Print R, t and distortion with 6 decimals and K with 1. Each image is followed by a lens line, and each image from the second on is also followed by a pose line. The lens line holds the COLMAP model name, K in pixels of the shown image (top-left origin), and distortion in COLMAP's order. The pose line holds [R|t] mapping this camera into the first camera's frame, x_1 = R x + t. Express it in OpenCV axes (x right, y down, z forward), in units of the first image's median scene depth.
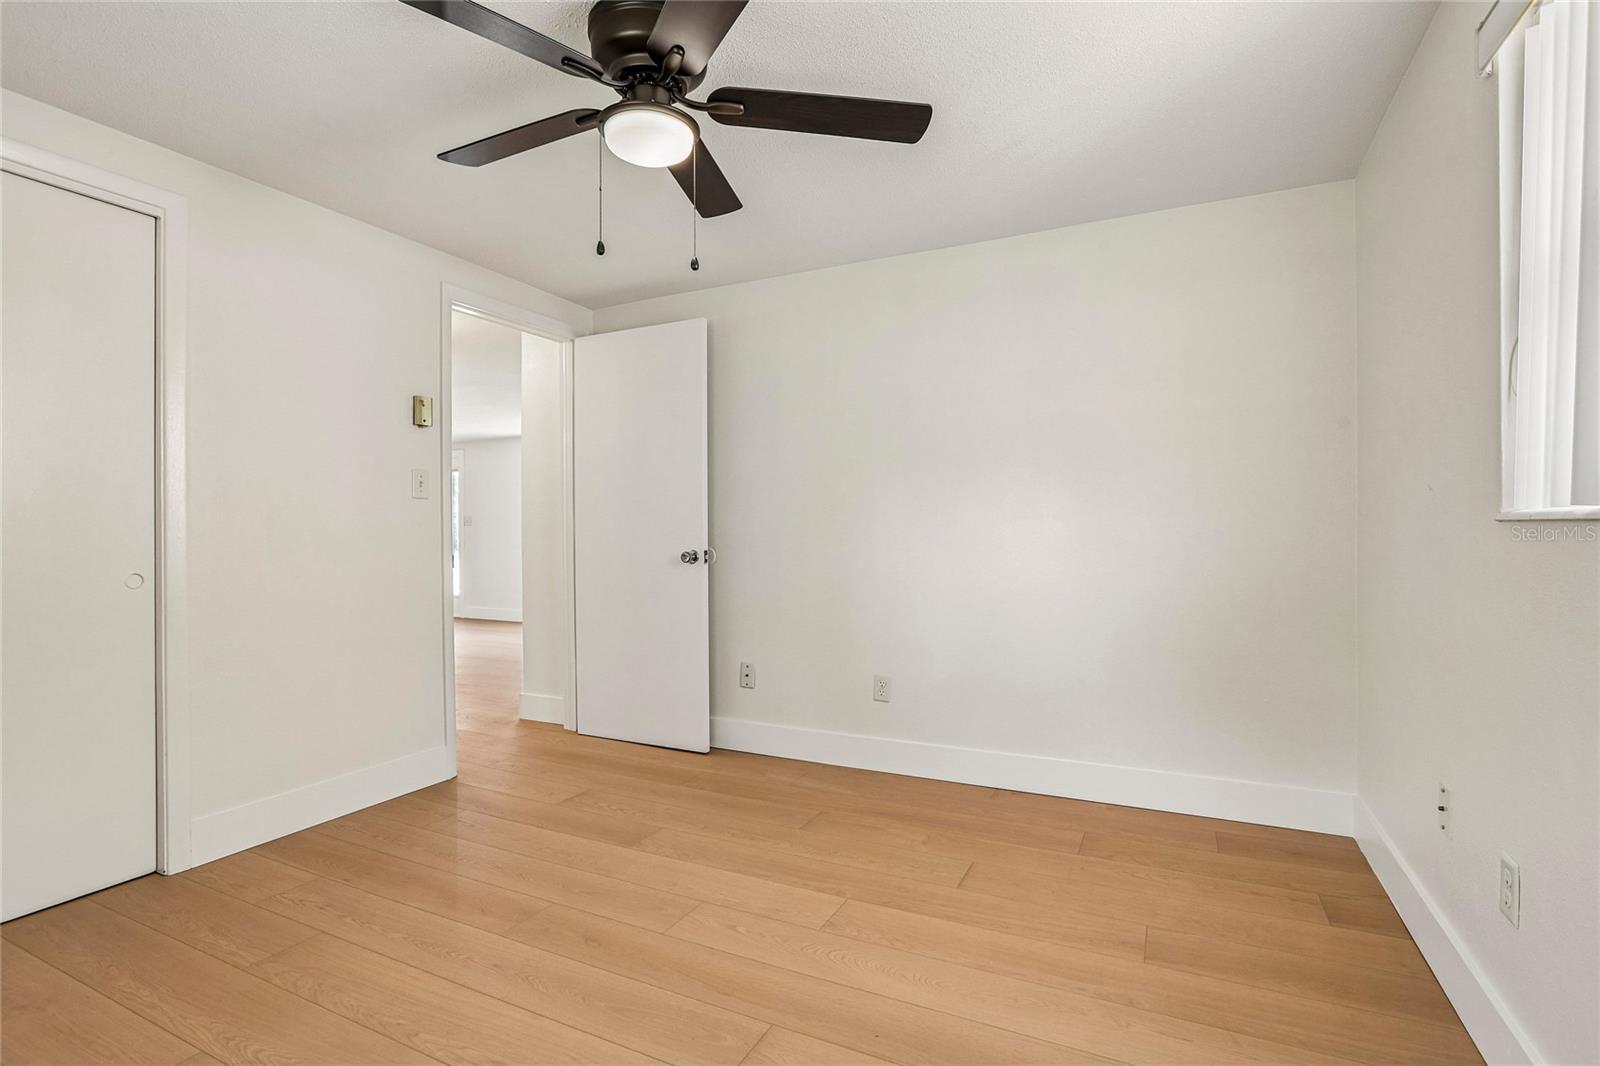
lens RADIAL K [[747.9, 0, 833.4], [0, 747.9, 537.3], [0, 0, 1]] dist [-0.046927, 0.017810]
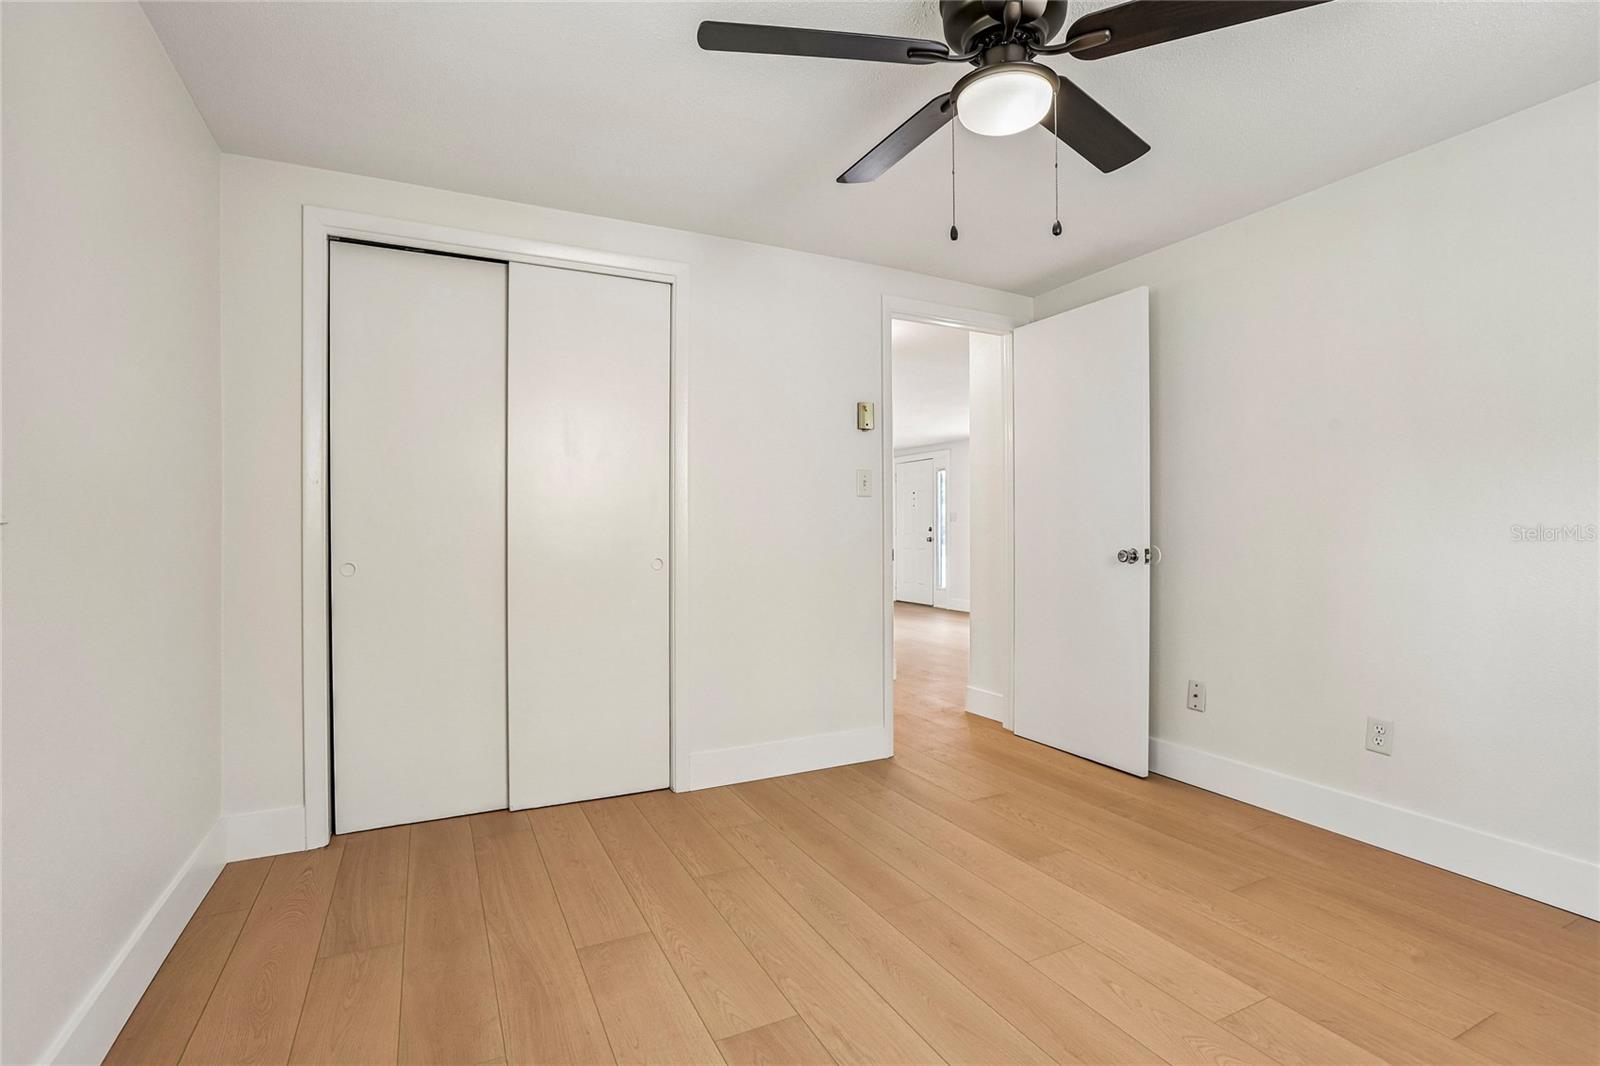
lens RADIAL K [[770.6, 0, 809.6], [0, 770.6, 534.7], [0, 0, 1]] dist [-0.055168, 0.027094]
pose [[0.792283, 0.007229, -0.610112, 0.077387], [-0.006662, 0.999973, 0.003197, 0.000783], [0.610118, 0.001531, 0.792309, 0.051043]]
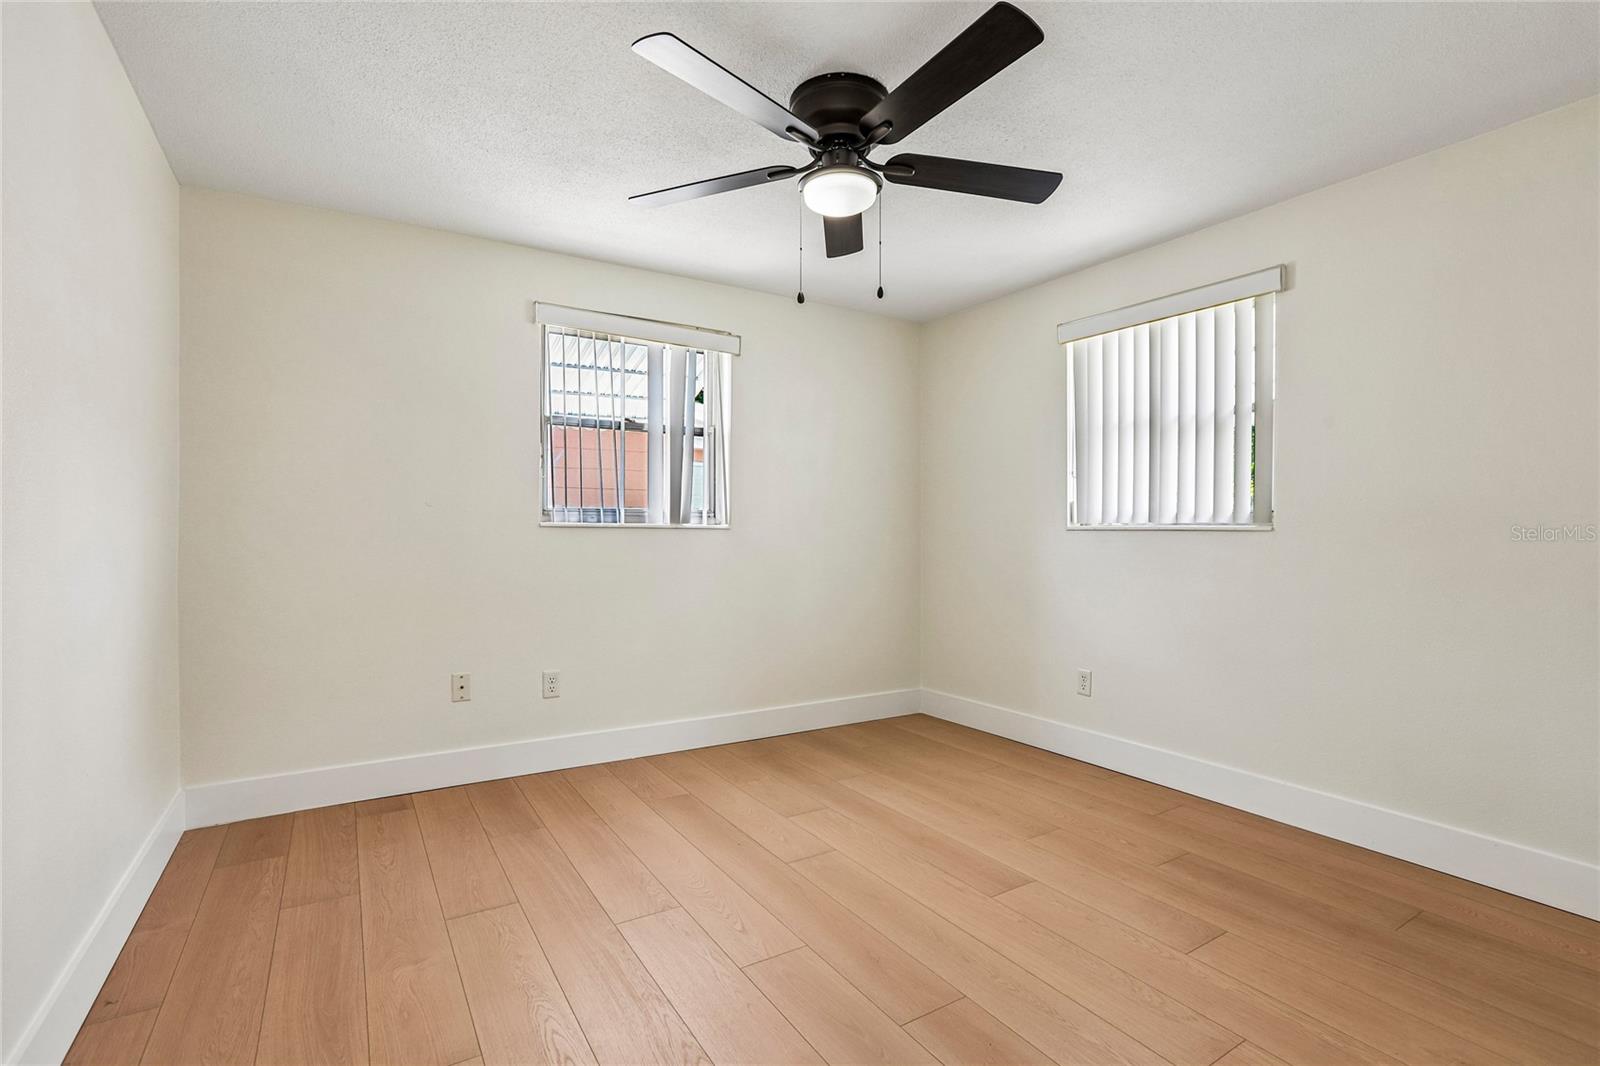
lens RADIAL K [[770.6, 0, 809.6], [0, 770.6, 534.7], [0, 0, 1]] dist [-0.055168, 0.027094]
pose [[-0.845225, 0.001053, 0.534410, -0.477398], [0.004335, 0.999979, 0.004884, -0.005504], [-0.534394, 0.006445, -0.845211, 1.139502]]
